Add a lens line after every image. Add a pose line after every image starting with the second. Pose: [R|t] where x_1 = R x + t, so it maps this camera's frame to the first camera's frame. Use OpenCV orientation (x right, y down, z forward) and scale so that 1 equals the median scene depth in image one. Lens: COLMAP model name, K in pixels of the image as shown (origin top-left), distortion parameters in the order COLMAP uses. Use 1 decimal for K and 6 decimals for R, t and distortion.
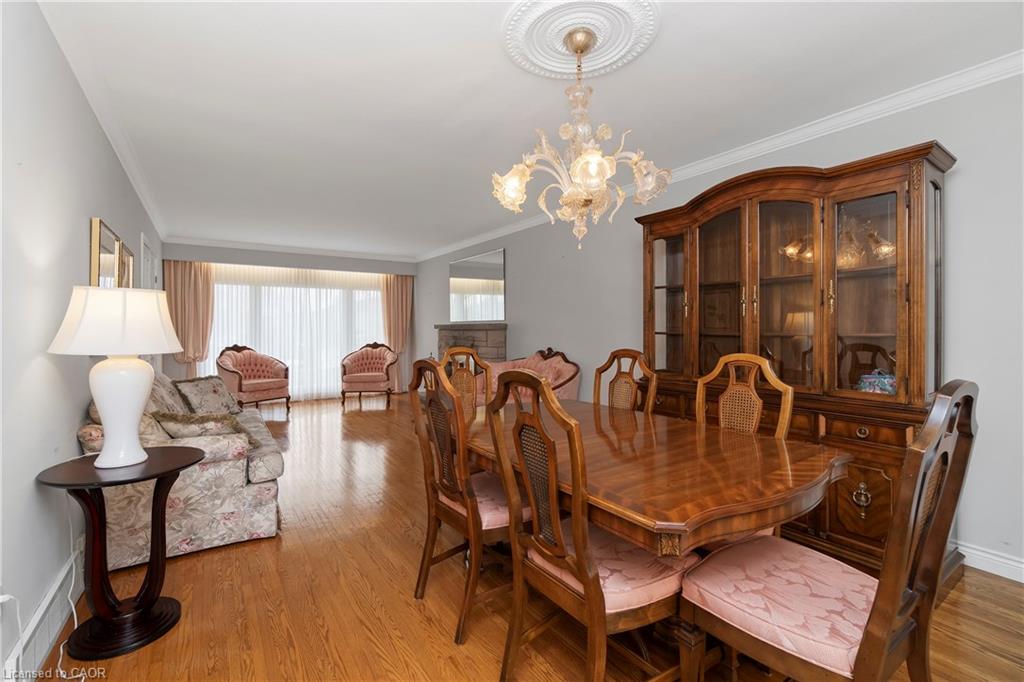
lens RADIAL K [[450.5, 0, 513.0], [0, 450.5, 342.2], [0, 0, 1]] dist [-0.003292, 0.000901]
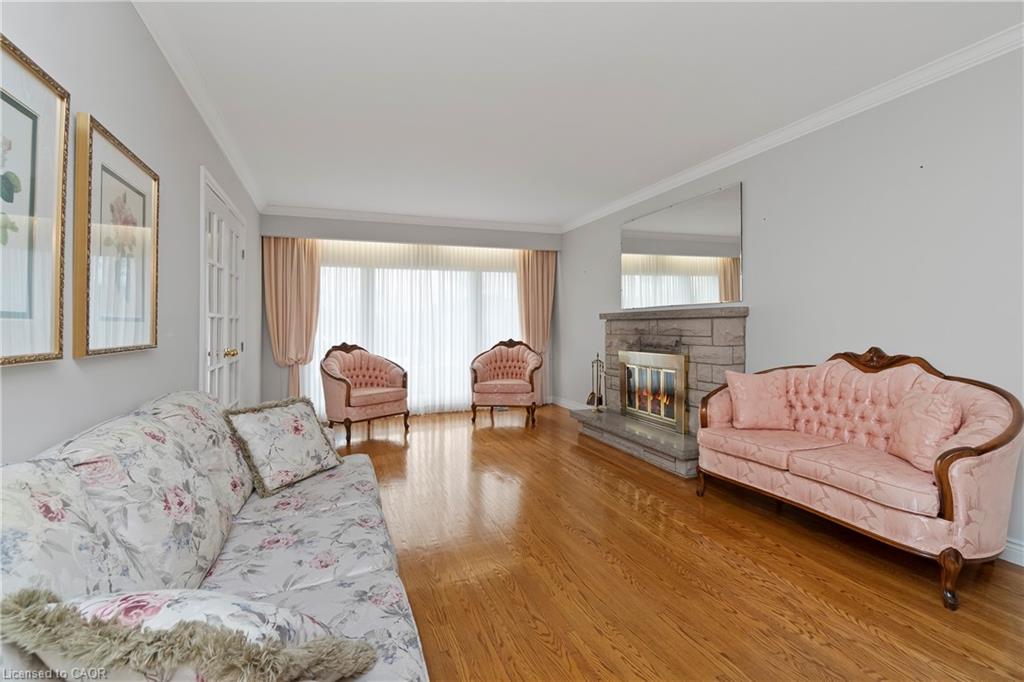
lens RADIAL K [[450.5, 0, 505.3], [0, 450.5, 332.2], [0, 0, 1]] dist [-0.003292, 0.000901]
pose [[0.973996, -0.007525, -0.226442, -0.162389], [0.003989, 0.999863, -0.016068, 0.000559], [0.226532, 0.014747, 0.973892, 0.292284]]
